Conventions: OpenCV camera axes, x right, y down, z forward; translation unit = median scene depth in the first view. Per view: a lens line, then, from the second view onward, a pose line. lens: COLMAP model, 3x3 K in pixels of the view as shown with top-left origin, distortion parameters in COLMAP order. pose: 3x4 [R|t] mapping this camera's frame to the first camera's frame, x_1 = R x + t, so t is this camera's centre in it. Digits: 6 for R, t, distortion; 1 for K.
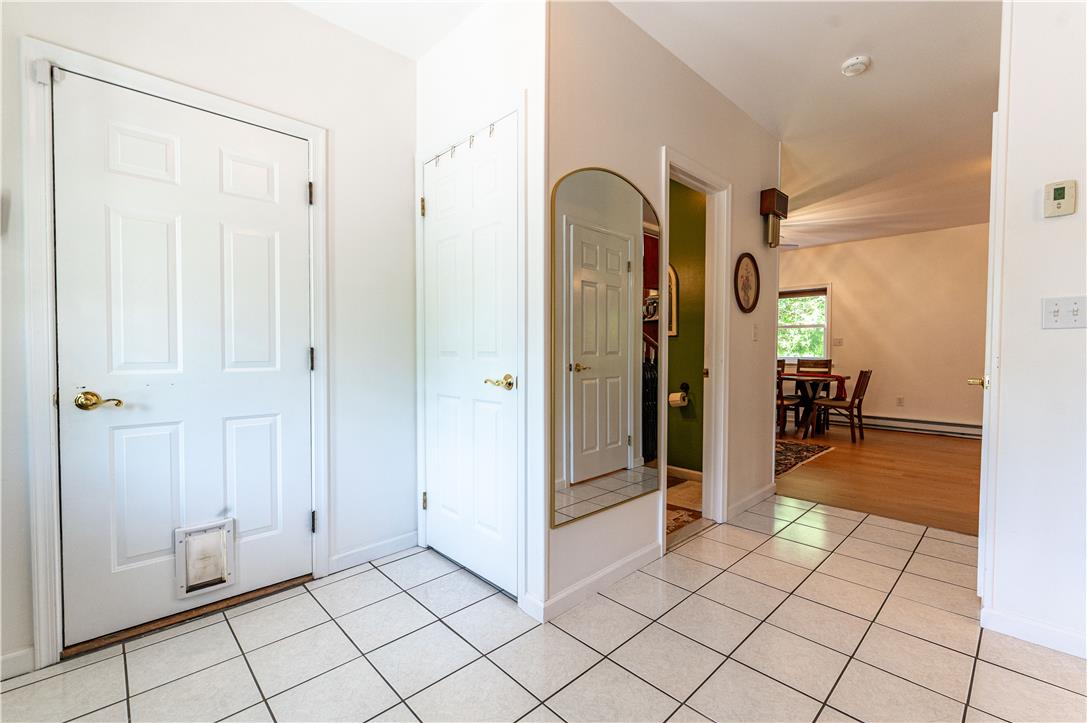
lens RADIAL K [[469.7, 0, 558.0], [0, 469.7, 360.8], [0, 0, 1]] dist [-0.002736, -0.000575]
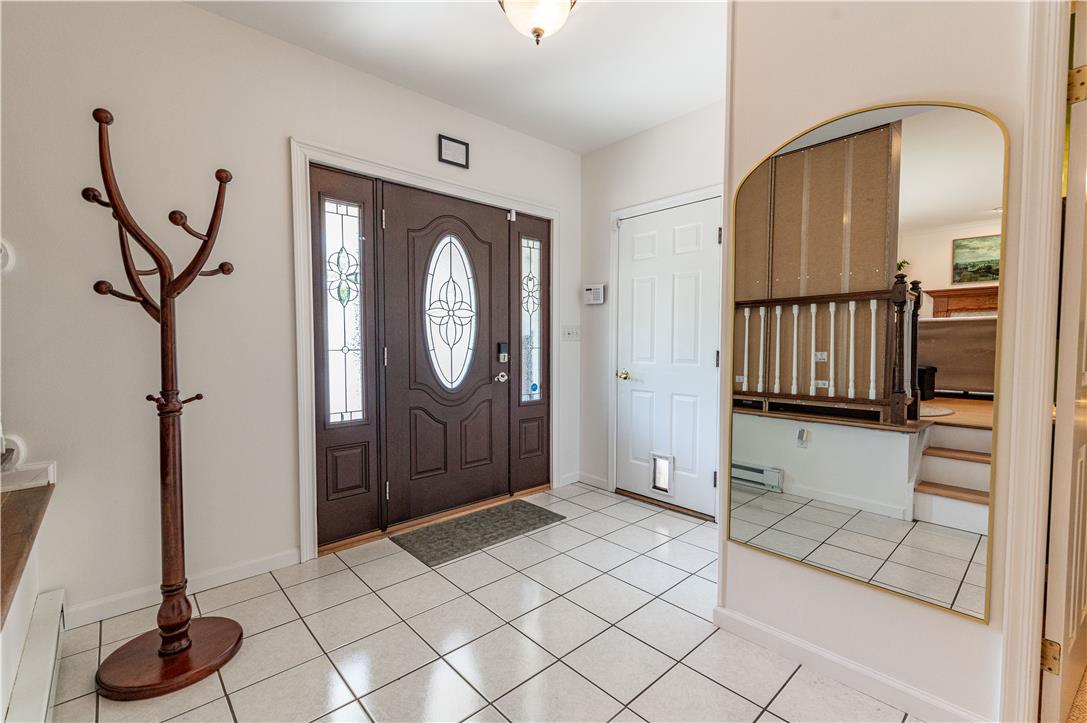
lens RADIAL K [[470.2, 0, 546.9], [0, 470.2, 362.1], [0, 0, 1]] dist [-0.001542, -0.000264]
pose [[-0.033341, 0.037927, -0.998724, 0.993114], [-0.024473, 0.998949, 0.038752, -0.041529], [0.999144, 0.025734, -0.032378, 0.651675]]
